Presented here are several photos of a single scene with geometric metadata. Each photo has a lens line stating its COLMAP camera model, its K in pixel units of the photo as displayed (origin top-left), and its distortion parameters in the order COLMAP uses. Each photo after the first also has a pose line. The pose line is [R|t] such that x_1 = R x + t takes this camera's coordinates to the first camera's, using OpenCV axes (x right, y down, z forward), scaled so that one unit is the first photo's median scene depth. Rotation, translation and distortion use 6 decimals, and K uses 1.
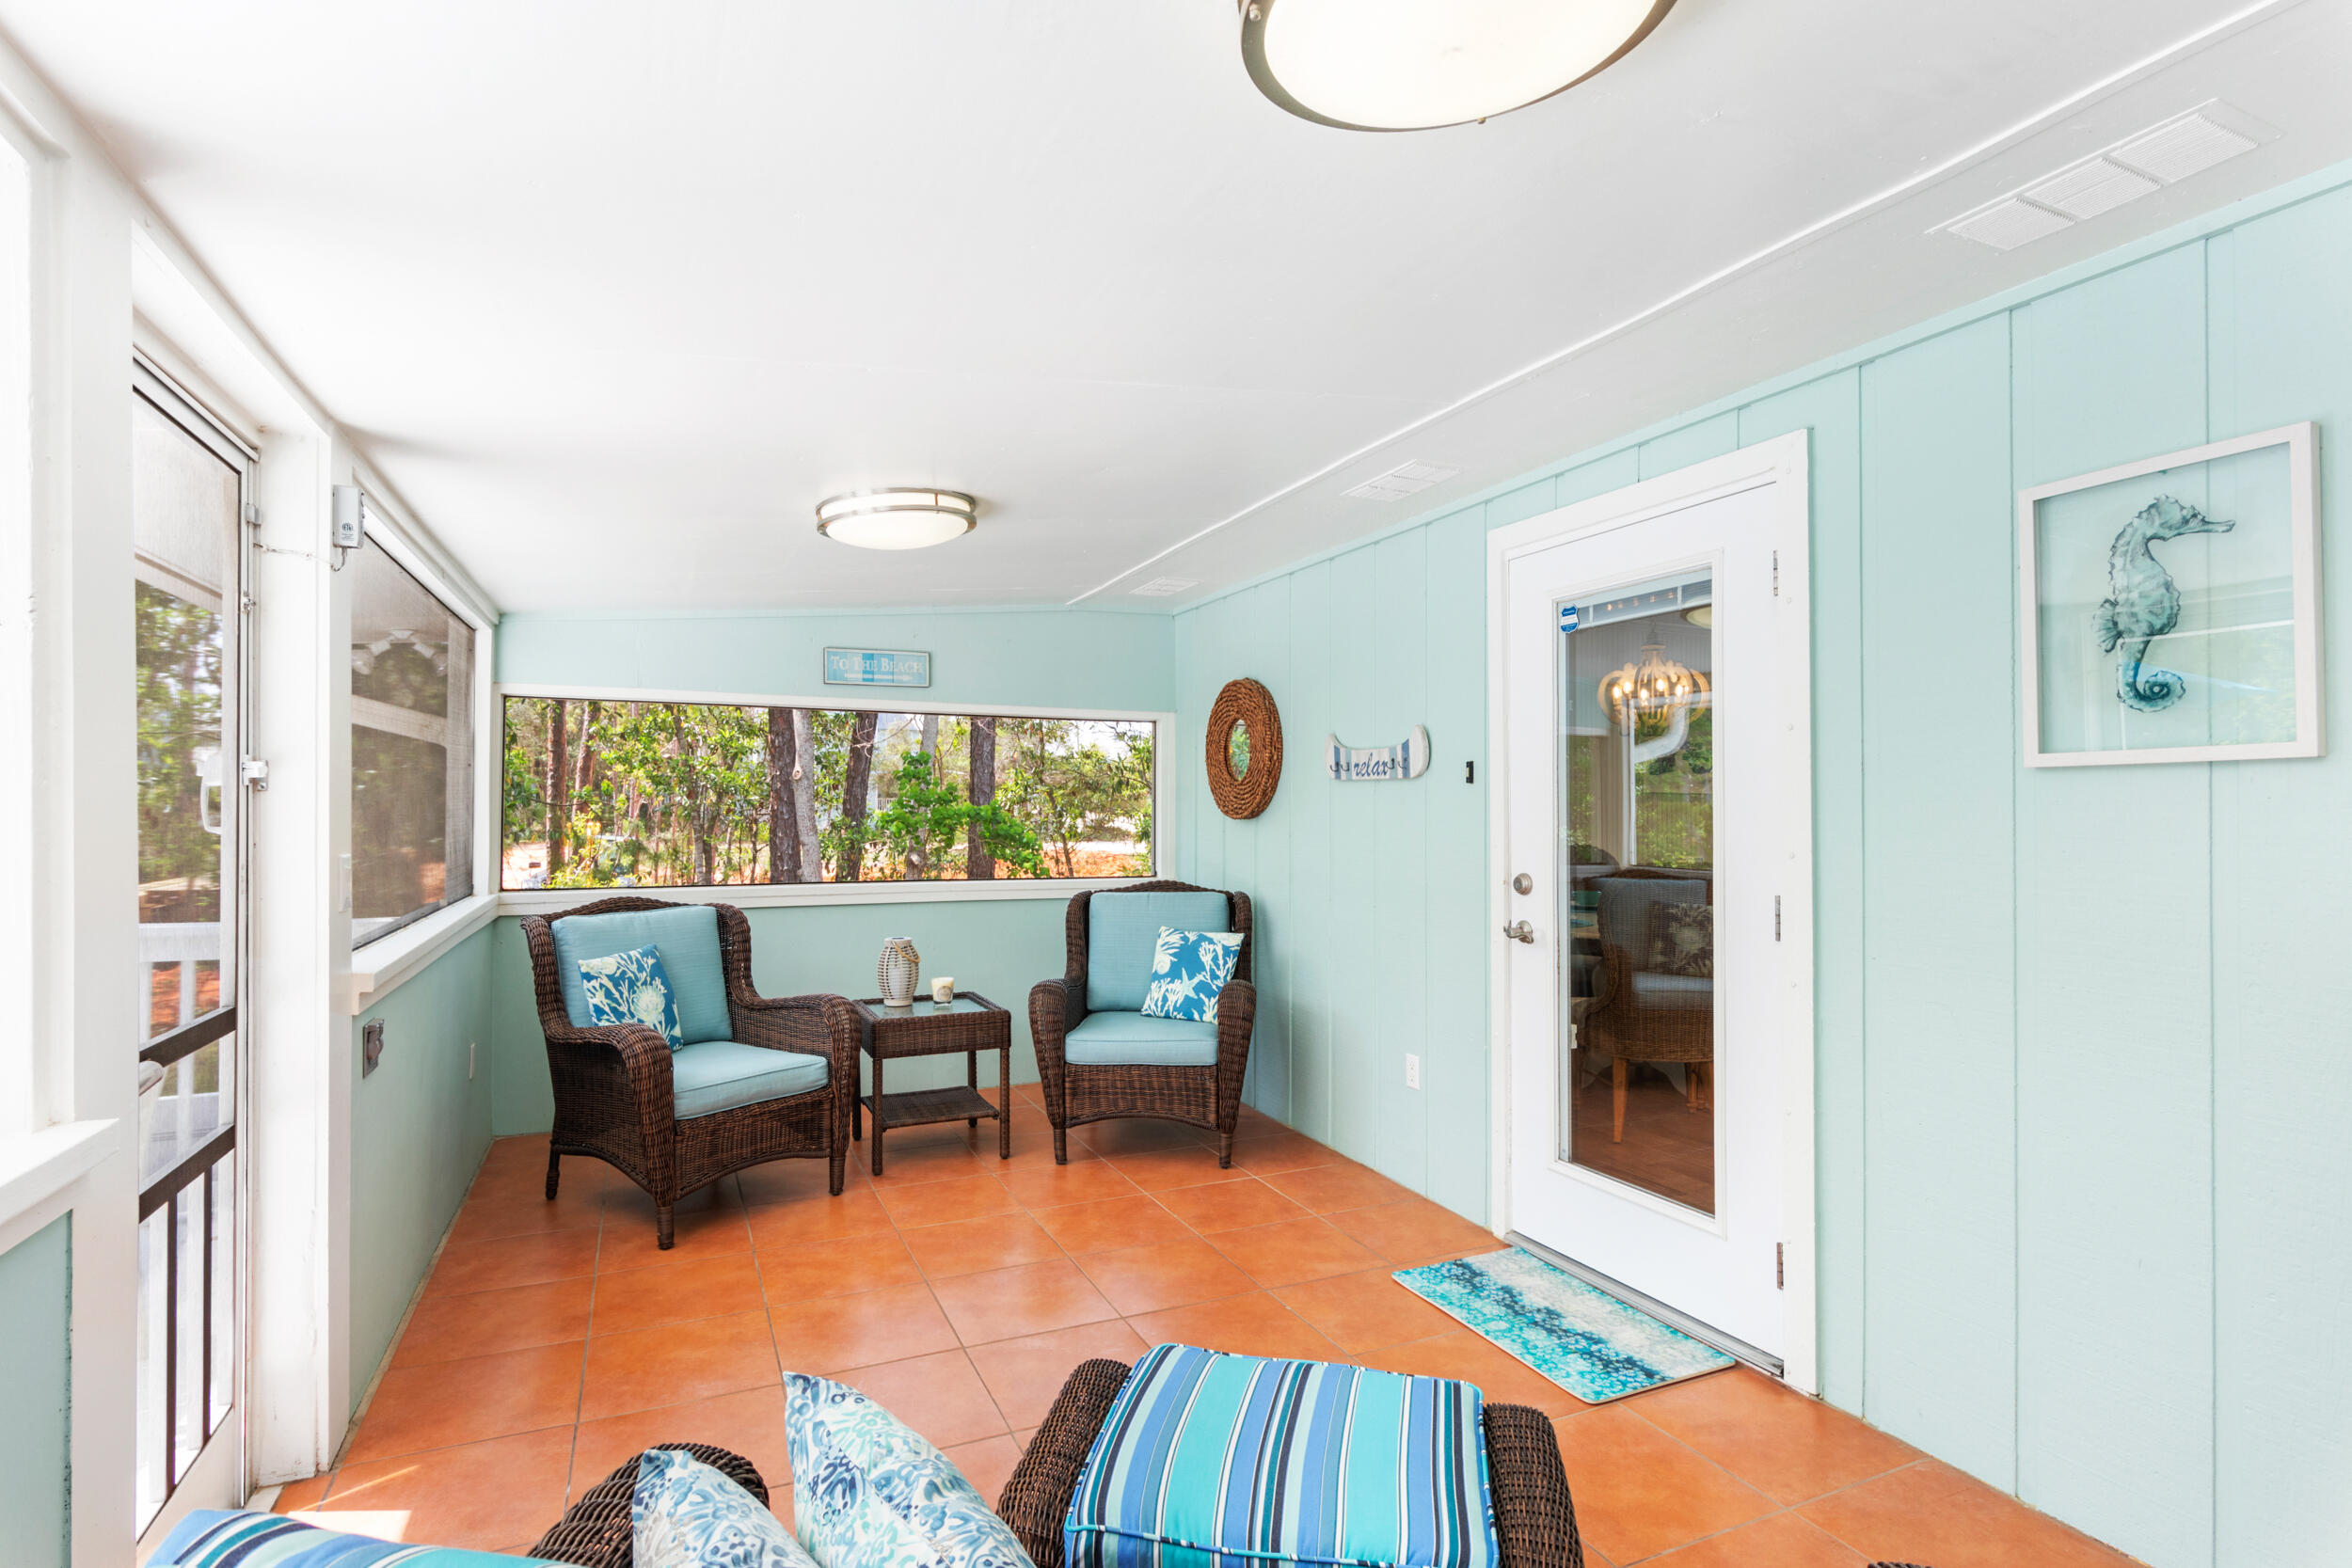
lens RADIAL K [[1144.9, 0, 1180.2], [0, 1144.9, 784.7], [0, 0, 1]] dist [-0.001467, 0.000489]
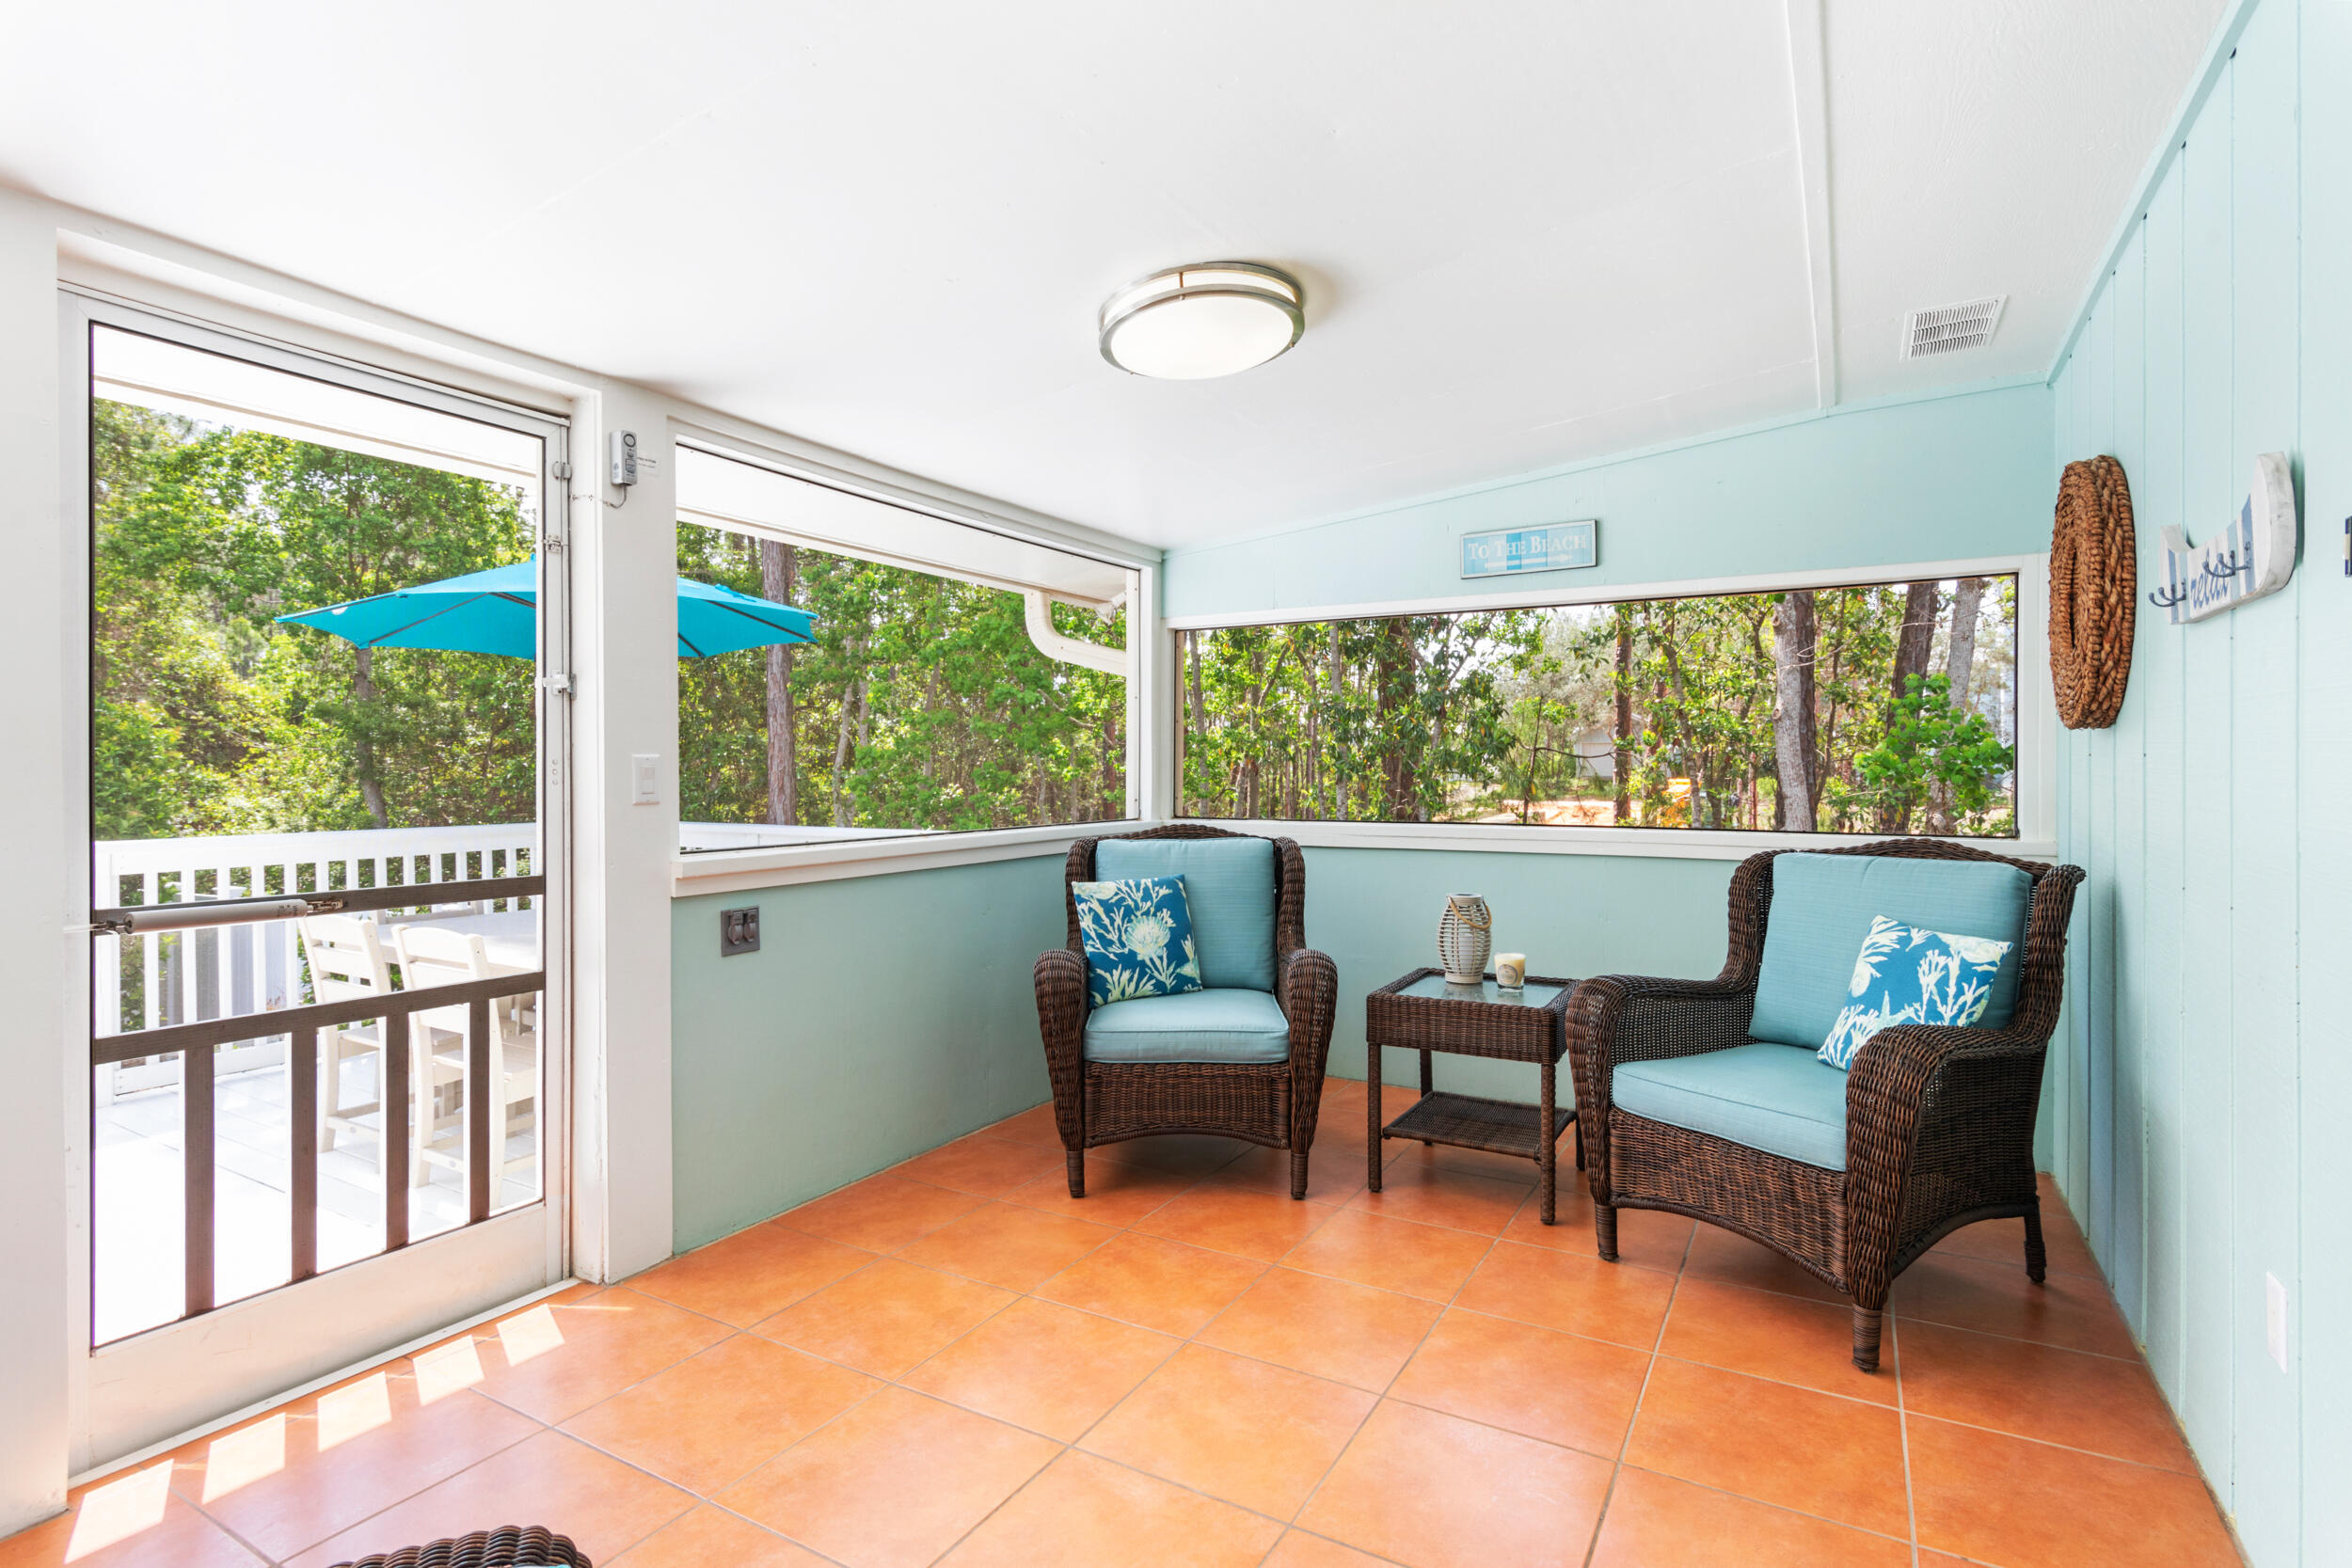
lens RADIAL K [[1159.0, 0, 1175.5], [0, 1159.0, 768.6], [0, 0, 1]] dist [-0.001649, -0.000983]
pose [[0.578784, -0.004816, -0.815466, 0.294790], [0.021006, 0.999739, 0.009005, 0.042200], [0.815210, -0.022341, 0.578734, 0.429172]]
